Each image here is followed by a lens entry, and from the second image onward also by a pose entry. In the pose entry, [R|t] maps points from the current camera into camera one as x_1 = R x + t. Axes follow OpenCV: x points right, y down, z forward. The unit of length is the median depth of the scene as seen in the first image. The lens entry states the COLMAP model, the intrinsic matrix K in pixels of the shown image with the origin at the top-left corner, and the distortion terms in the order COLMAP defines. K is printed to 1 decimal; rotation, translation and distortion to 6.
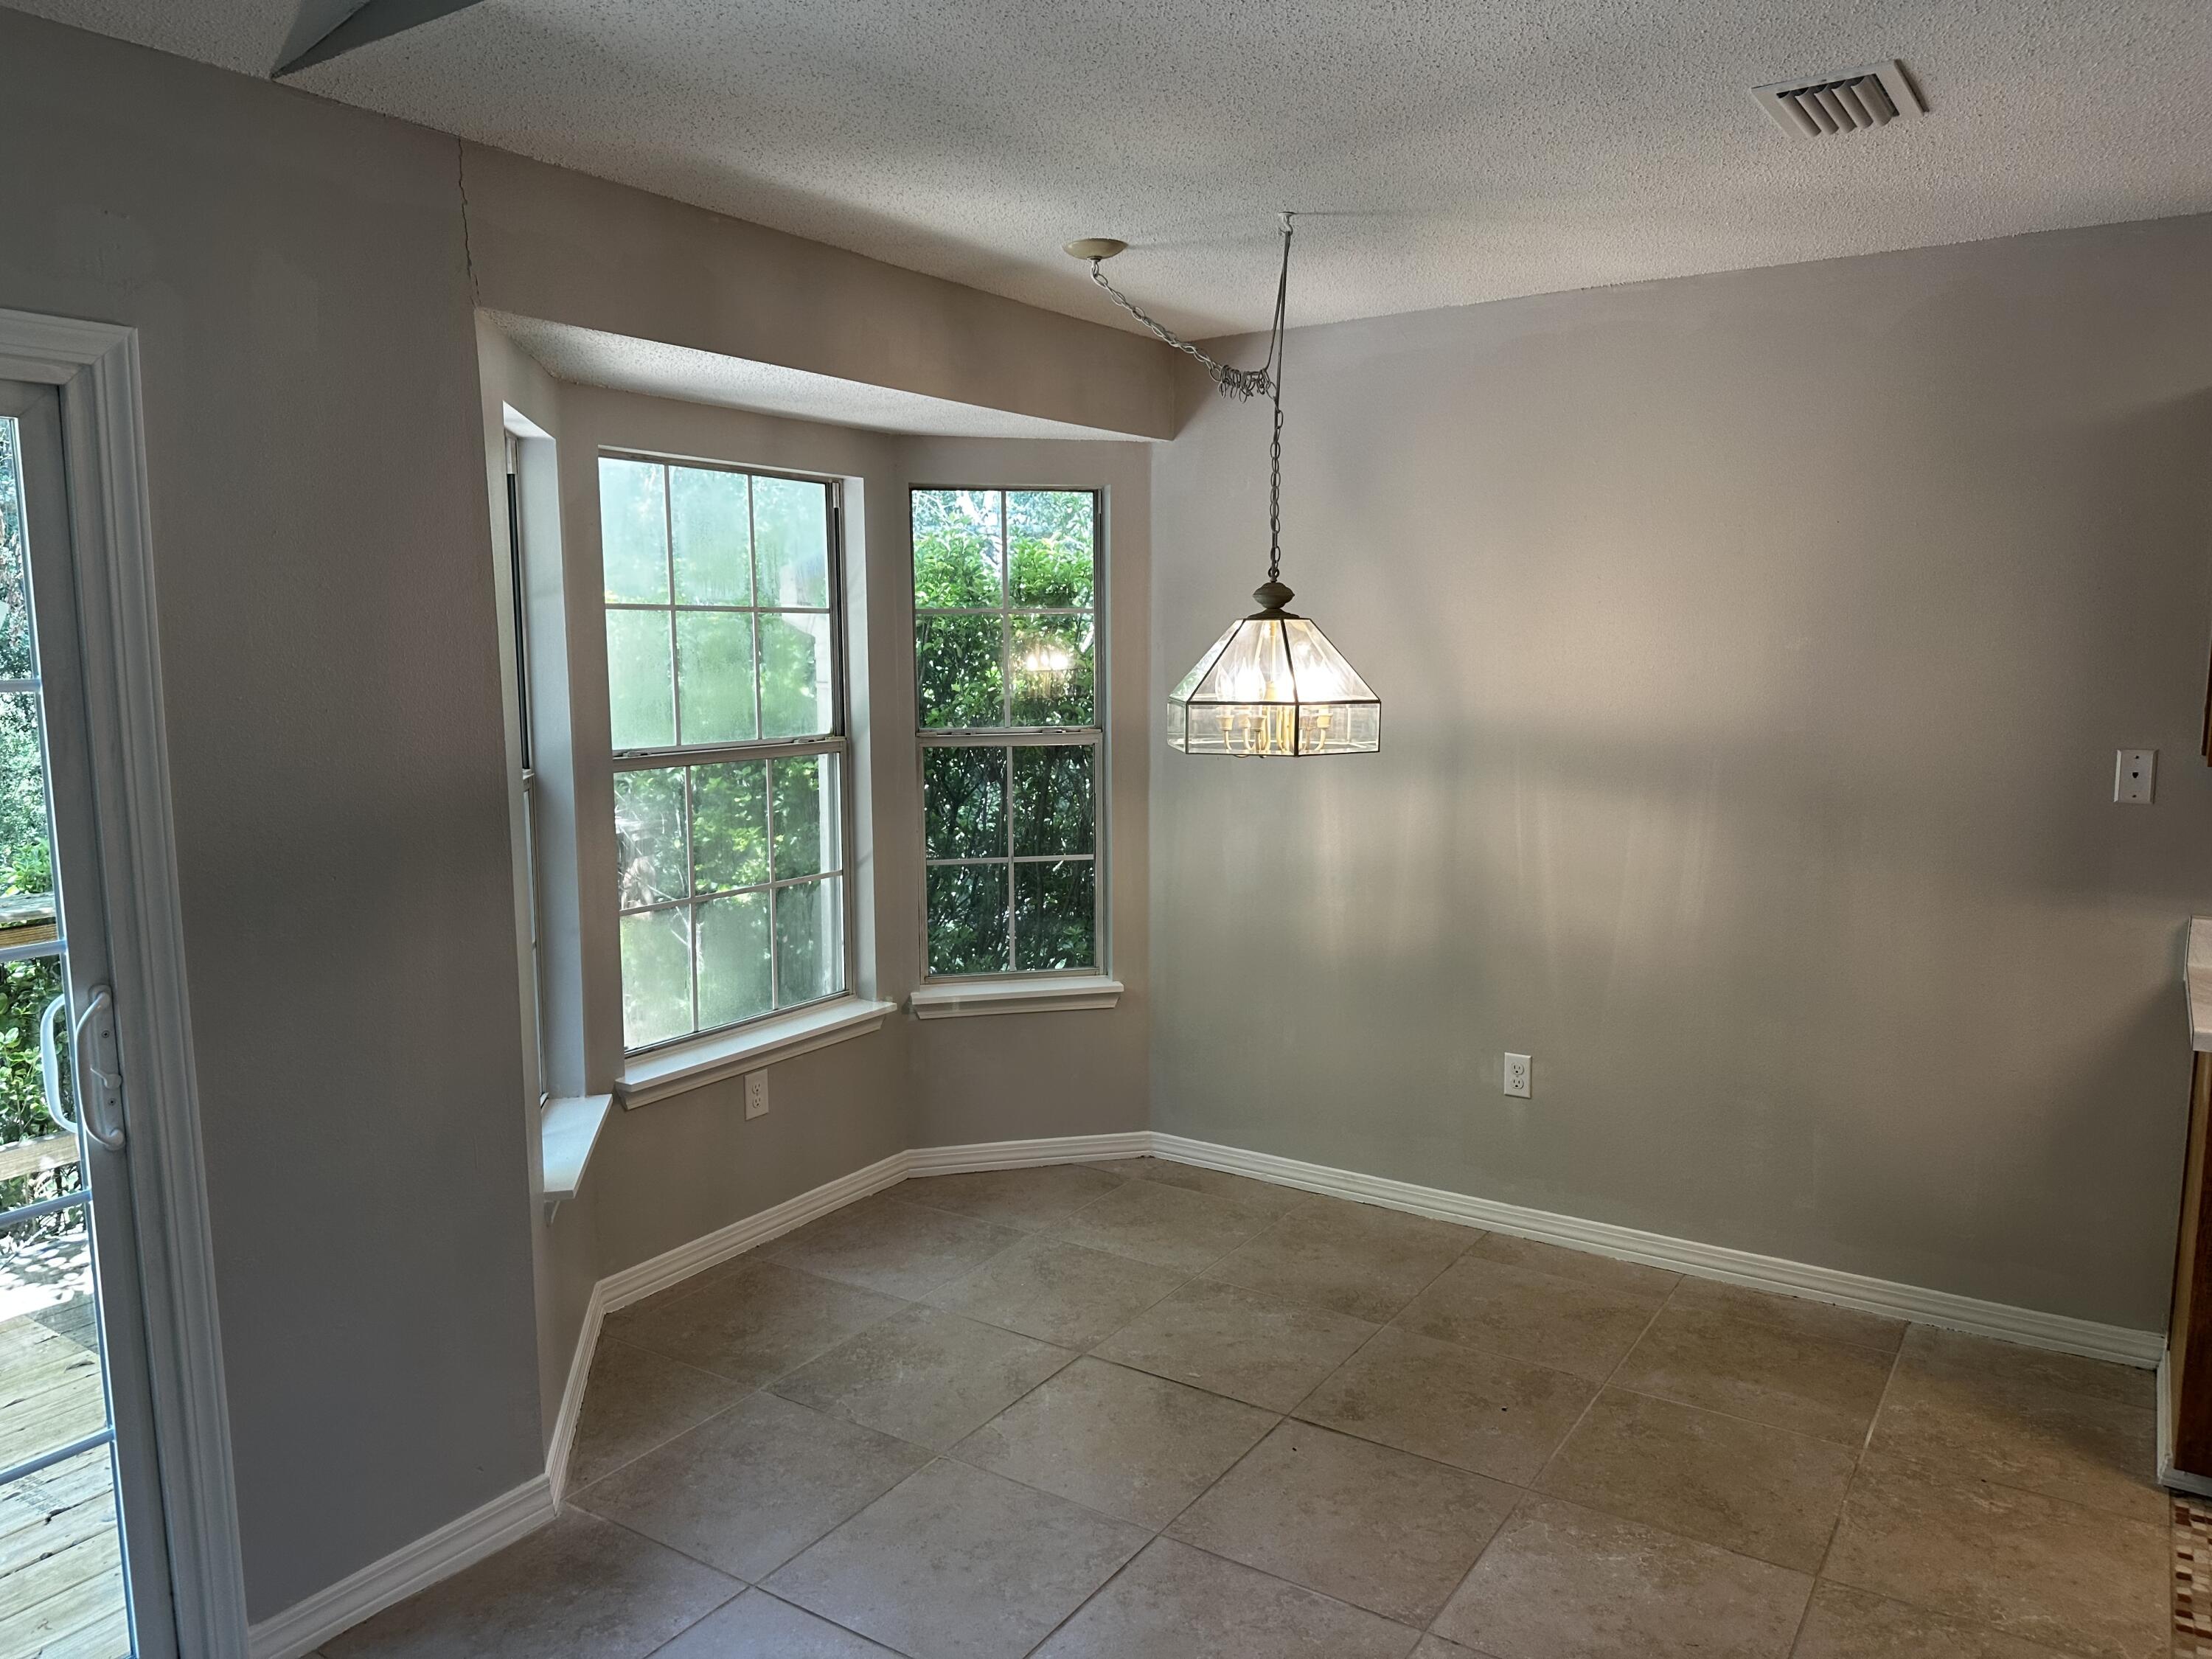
lens RADIAL K [[1558.0, 0, 1110.9], [0, 1558.0, 829.6], [0, 0, 1]] dist [0.052324, -0.068632]
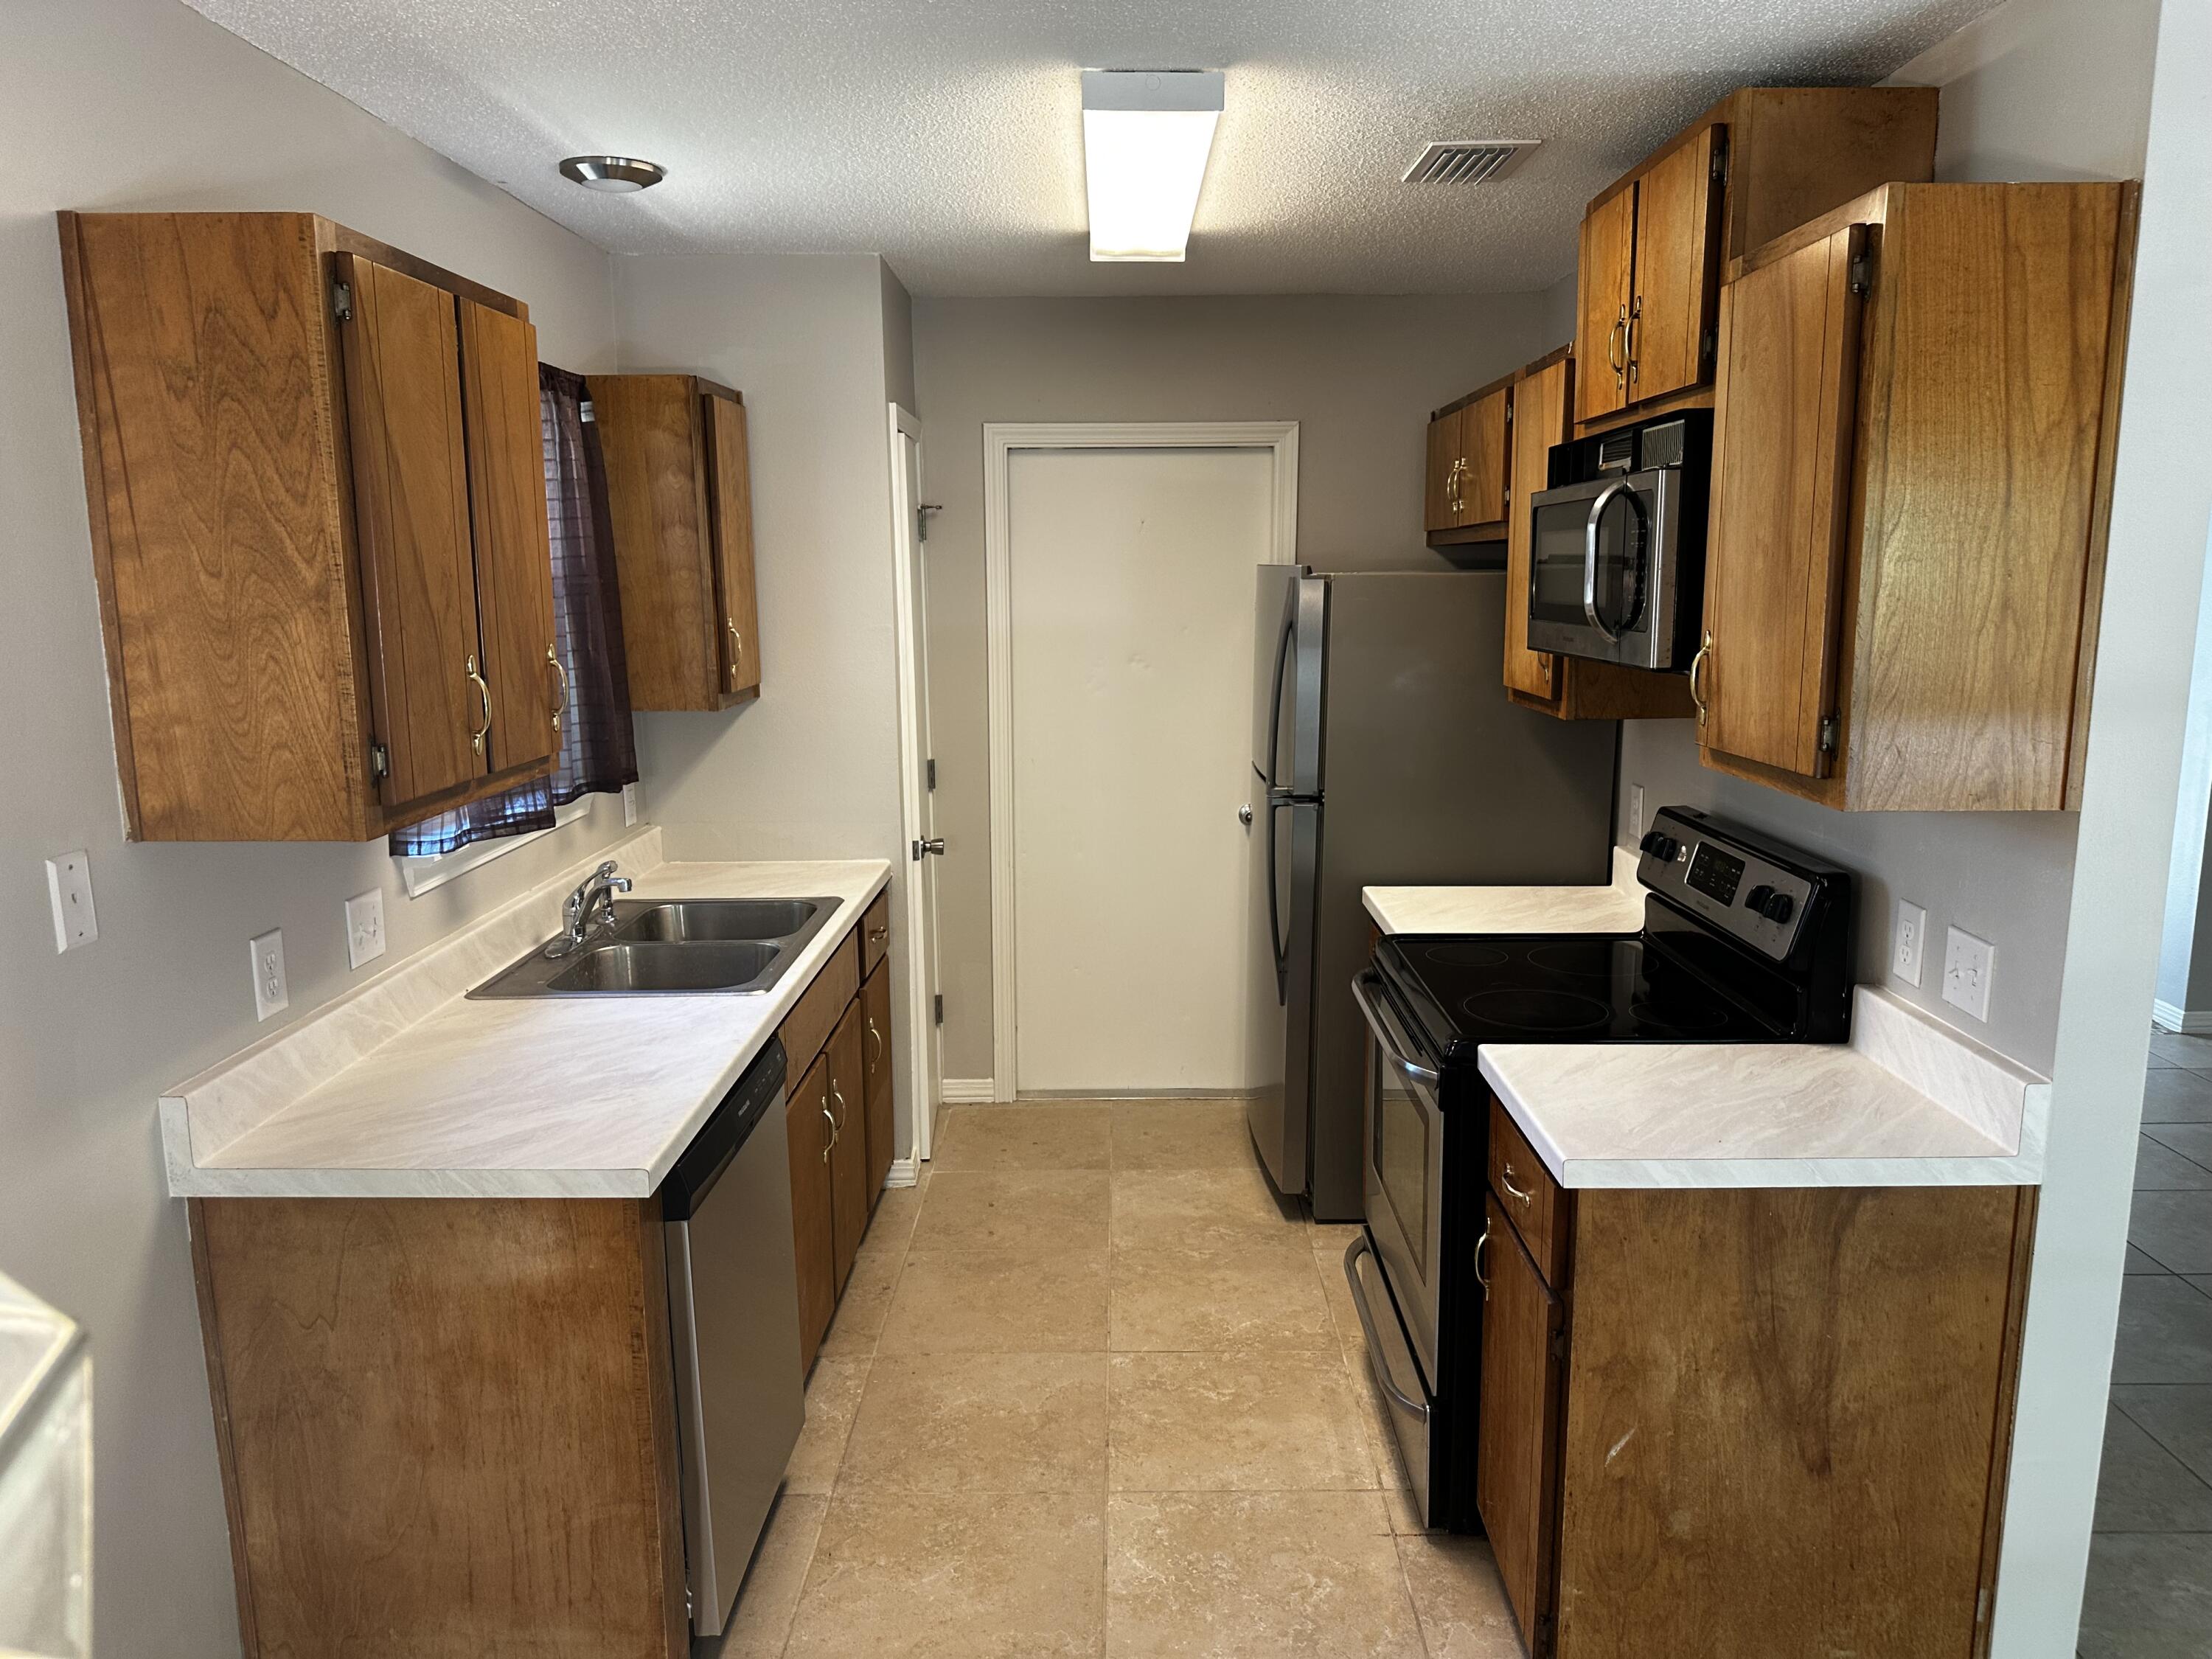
lens RADIAL K [[1558.0, 0, 1121.8], [0, 1558.0, 839.6], [0, 0, 1]] dist [0.052324, -0.068632]
pose [[-0.544854, -0.140979, 0.826595, -0.022542], [0.115369, 0.963788, 0.240424, -0.135367], [-0.830556, 0.226359, -0.508859, 0.877612]]
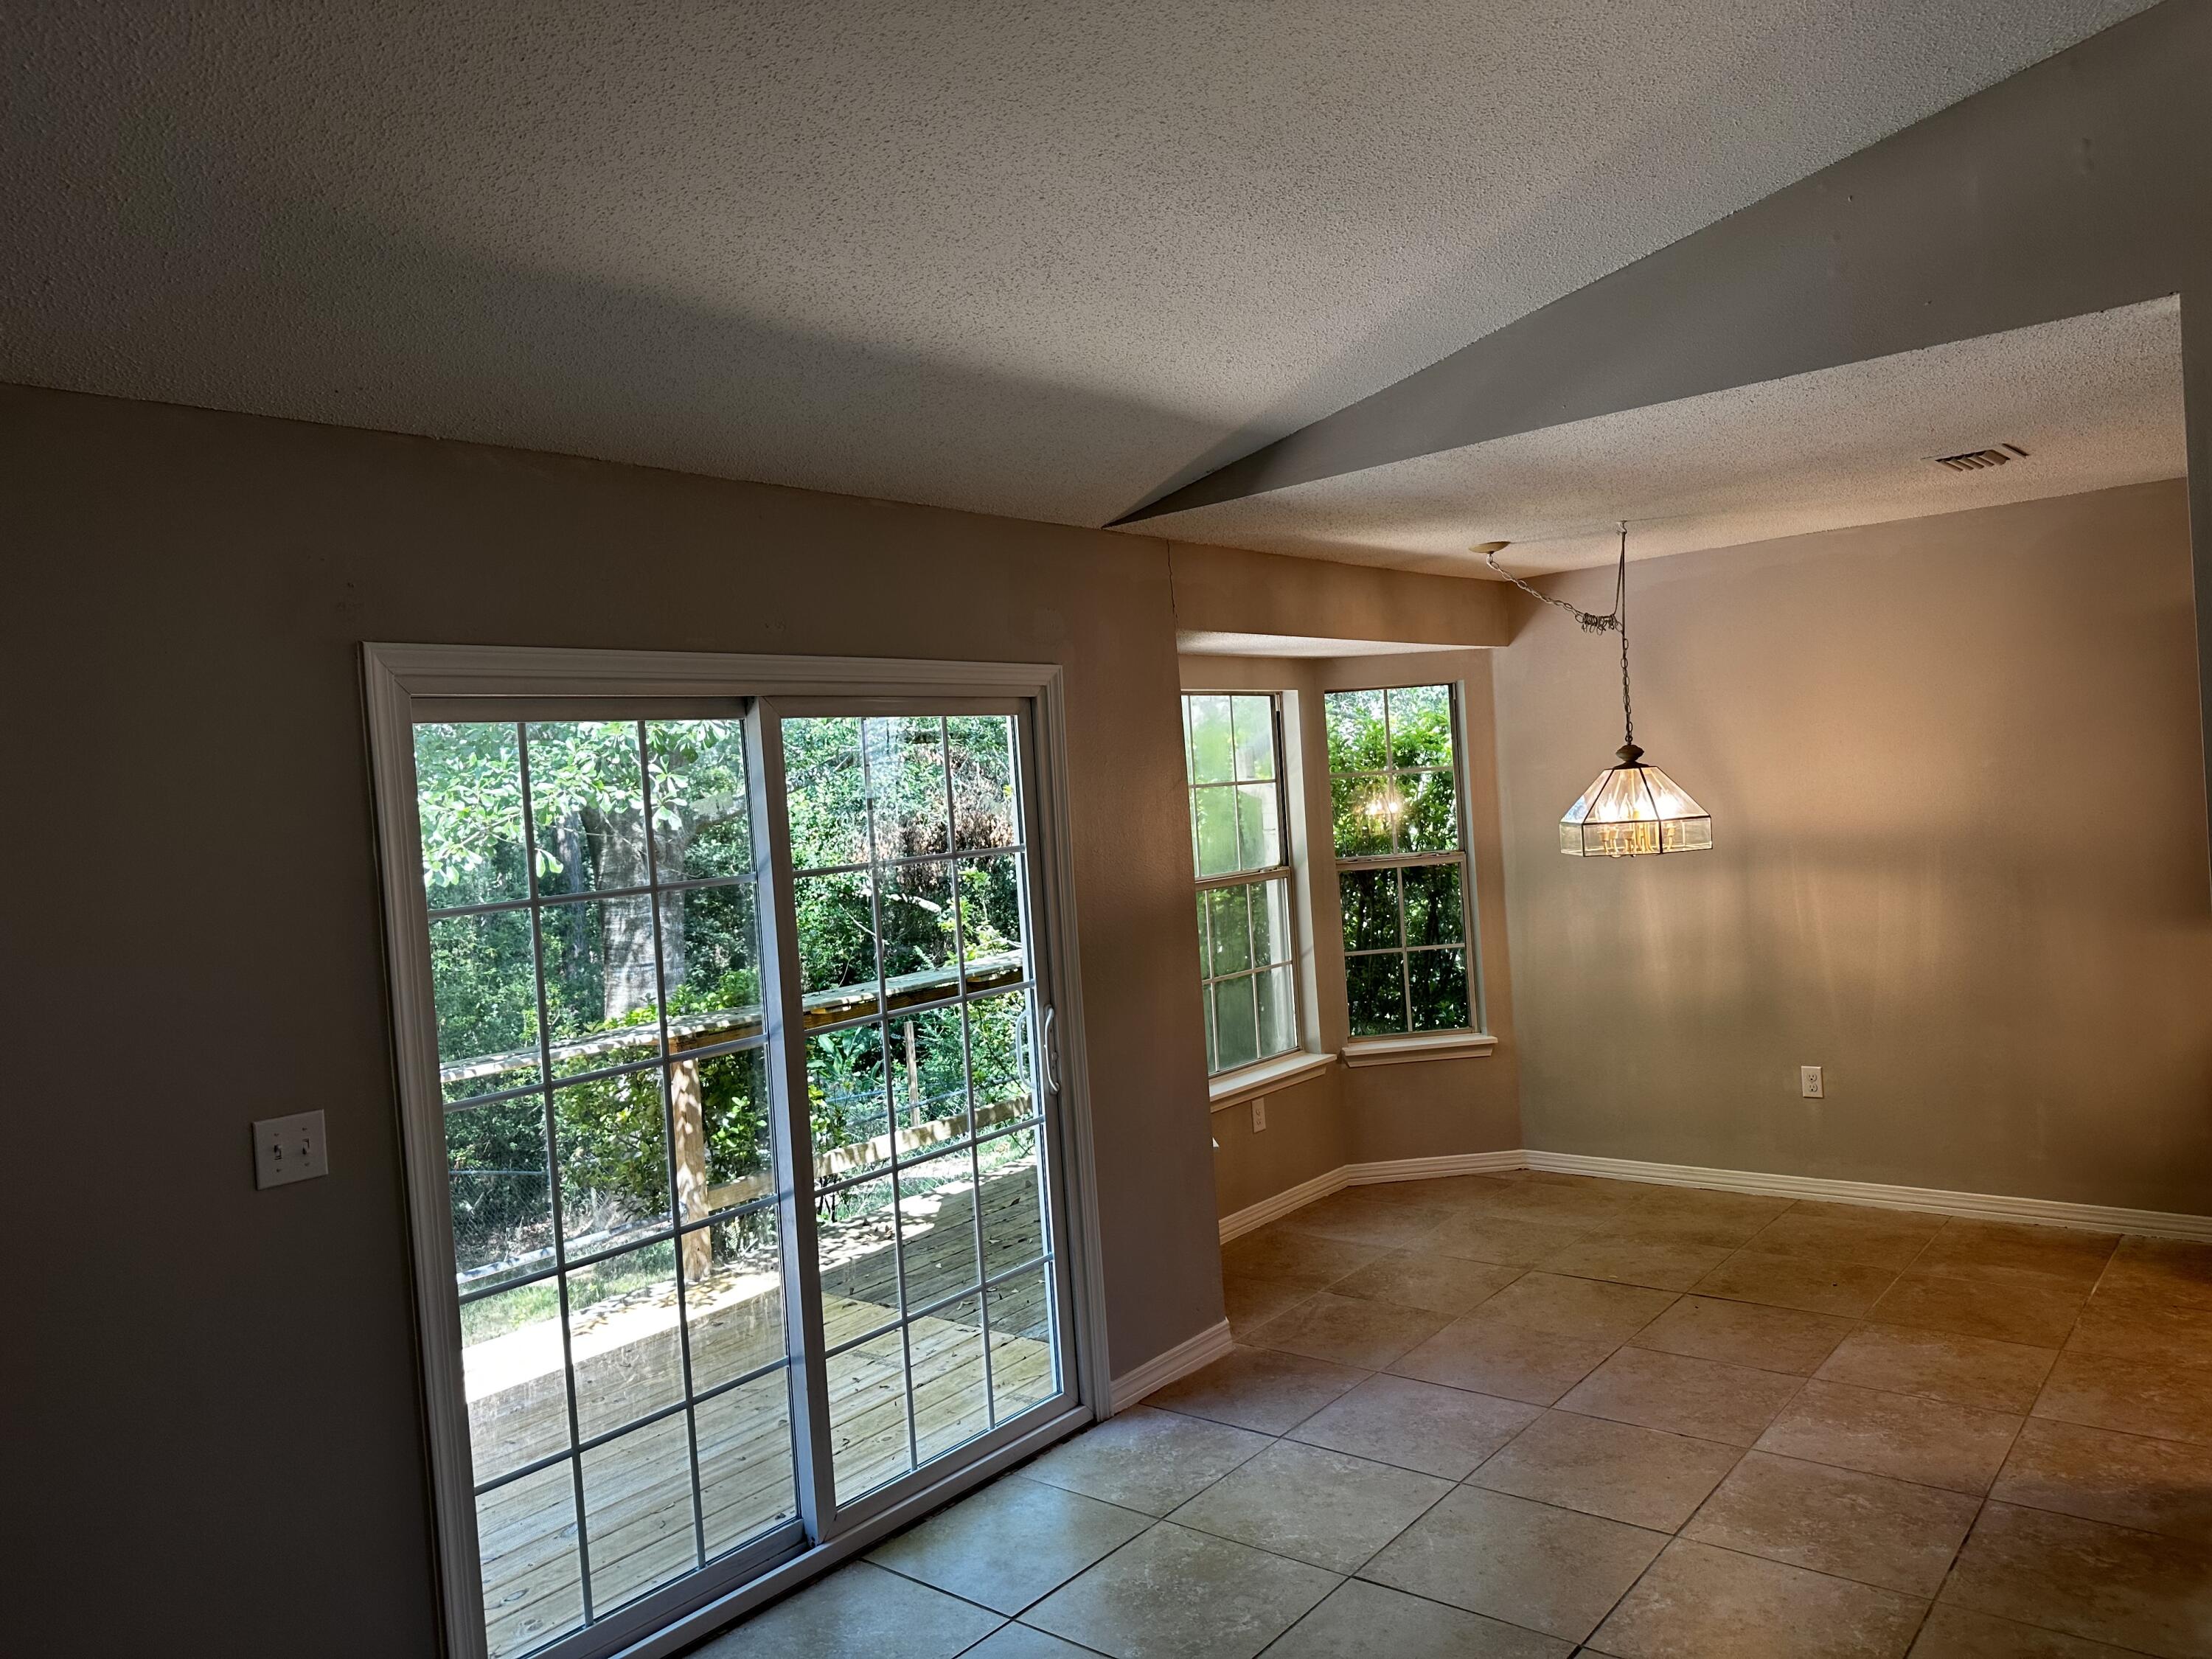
lens RADIAL K [[1558.0, 0, 1111.6], [0, 1558.0, 812.4], [0, 0, 1]] dist [0.052324, -0.068632]
pose [[0.992312, -0.061656, -0.107308, -0.212819], [0.049876, 0.992768, -0.109197, 0.046289], [0.113264, 0.103006, 0.988211, -0.523745]]
